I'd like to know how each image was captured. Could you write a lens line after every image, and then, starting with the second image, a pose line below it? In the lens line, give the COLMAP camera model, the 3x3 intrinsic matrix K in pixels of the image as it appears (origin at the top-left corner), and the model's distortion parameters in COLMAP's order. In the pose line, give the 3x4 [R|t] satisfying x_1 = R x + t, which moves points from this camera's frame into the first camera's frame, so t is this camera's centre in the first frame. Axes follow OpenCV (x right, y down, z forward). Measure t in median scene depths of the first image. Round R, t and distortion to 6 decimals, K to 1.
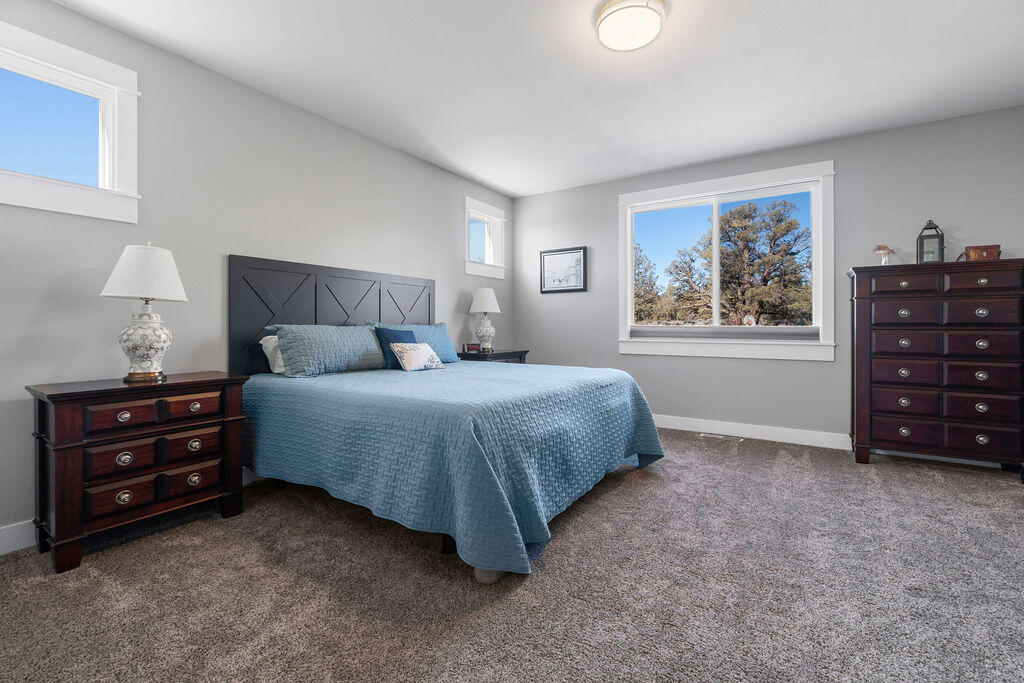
lens RADIAL K [[448.1, 0, 515.1], [0, 448.1, 323.9], [0, 0, 1]] dist [-0.010106, -0.000079]
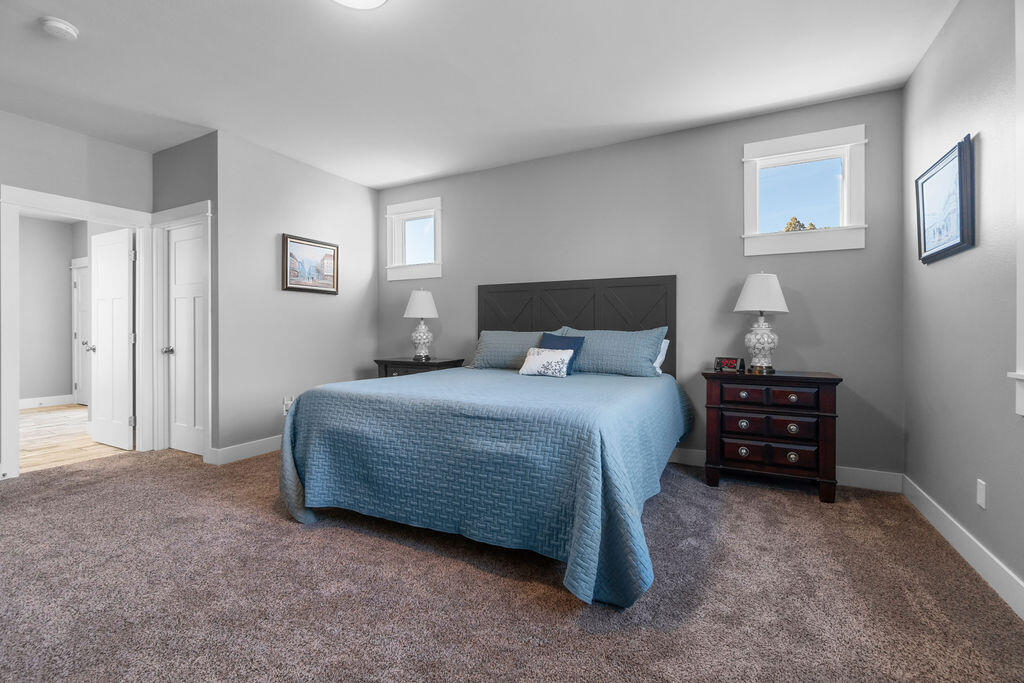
lens RADIAL K [[342.3, 0, 512.2], [0, 342.3, 332.5], [0, 0, 1]] dist [-0.000040, 0.000015]
pose [[0.202823, 0.005338, -0.979201, 0.348703], [0.003752, 0.999974, 0.006229, 0.000915], [0.979208, -0.004938, 0.202798, 0.527433]]
